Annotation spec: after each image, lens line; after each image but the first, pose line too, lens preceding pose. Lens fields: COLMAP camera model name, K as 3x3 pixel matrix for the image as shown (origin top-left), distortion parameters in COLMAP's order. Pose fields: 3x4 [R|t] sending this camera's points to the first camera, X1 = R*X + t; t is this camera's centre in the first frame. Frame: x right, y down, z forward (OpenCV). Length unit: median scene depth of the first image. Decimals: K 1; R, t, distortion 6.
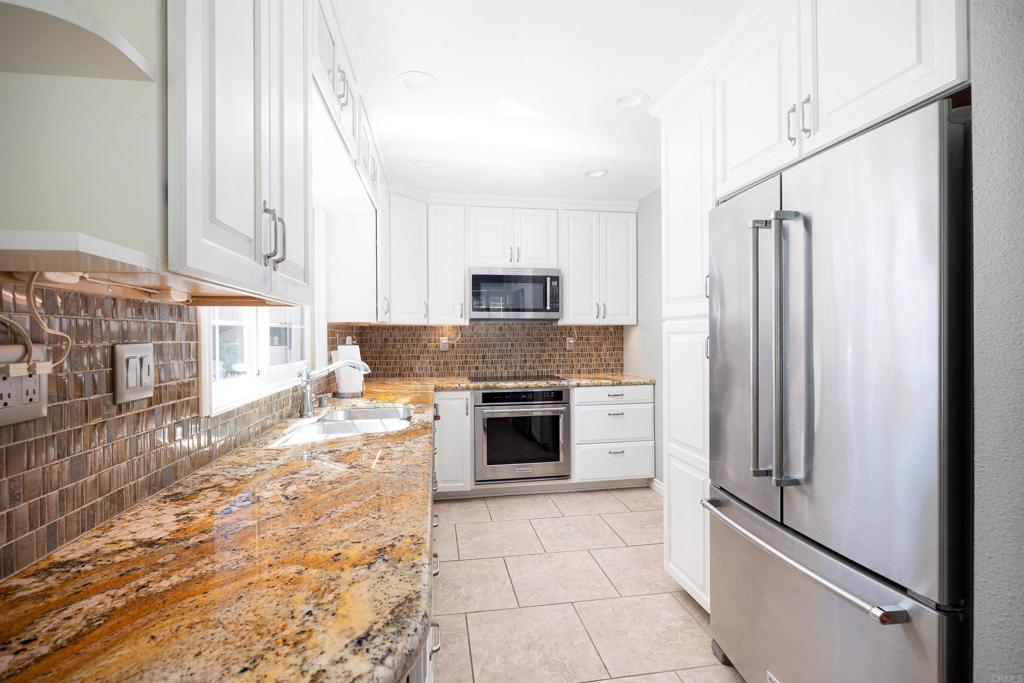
lens RADIAL K [[467.4, 0, 511.9], [0, 467.4, 338.6], [0, 0, 1]] dist [-0.015313, 0.000636]
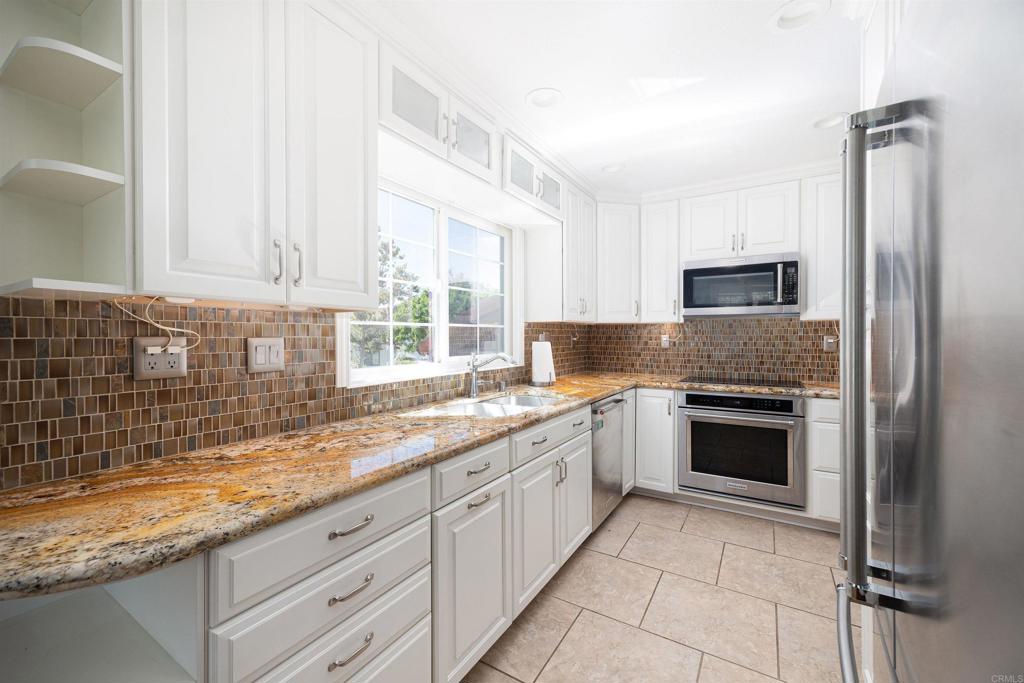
lens RADIAL K [[415.8, 0, 510.8], [0, 415.8, 338.2], [0, 0, 1]] dist [0.002316, -0.000399]
pose [[0.750491, 0.007252, -0.660841, 0.265542], [-0.004622, 0.999973, 0.005724, 0.000502], [0.660865, -0.001241, 0.750504, 0.155268]]
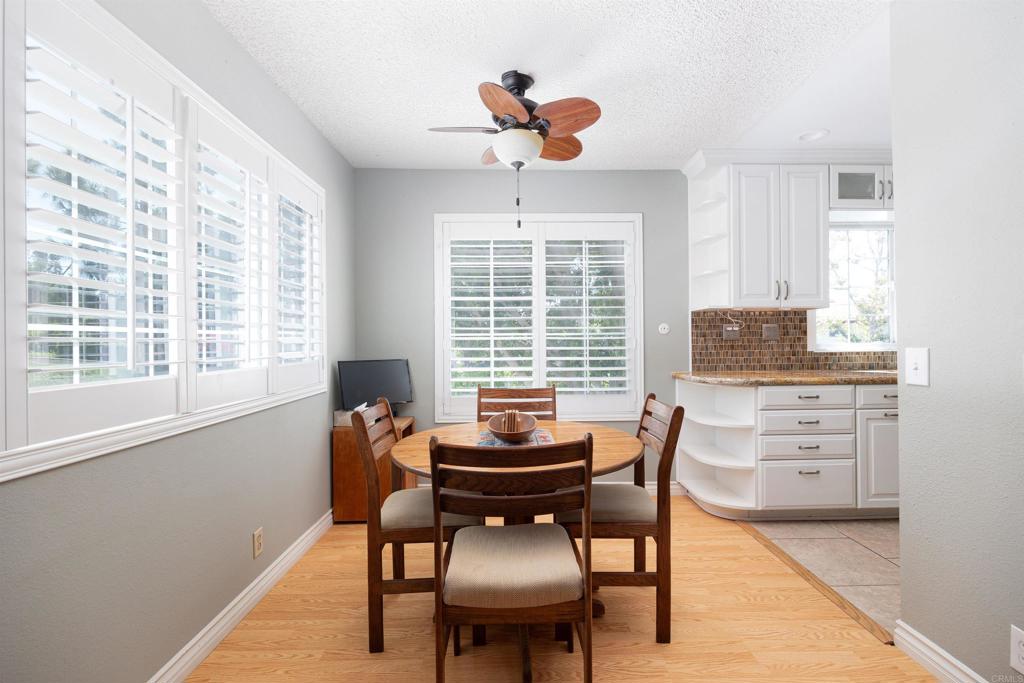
lens RADIAL K [[475.7, 0, 513.1], [0, 475.7, 339.6], [0, 0, 1]] dist [-0.001584, -0.000129]
pose [[-0.152057, 0.003916, -0.988364, 0.991178], [0.005236, 0.999981, 0.003157, 0.035204], [0.988358, -0.004695, -0.152074, -0.120236]]
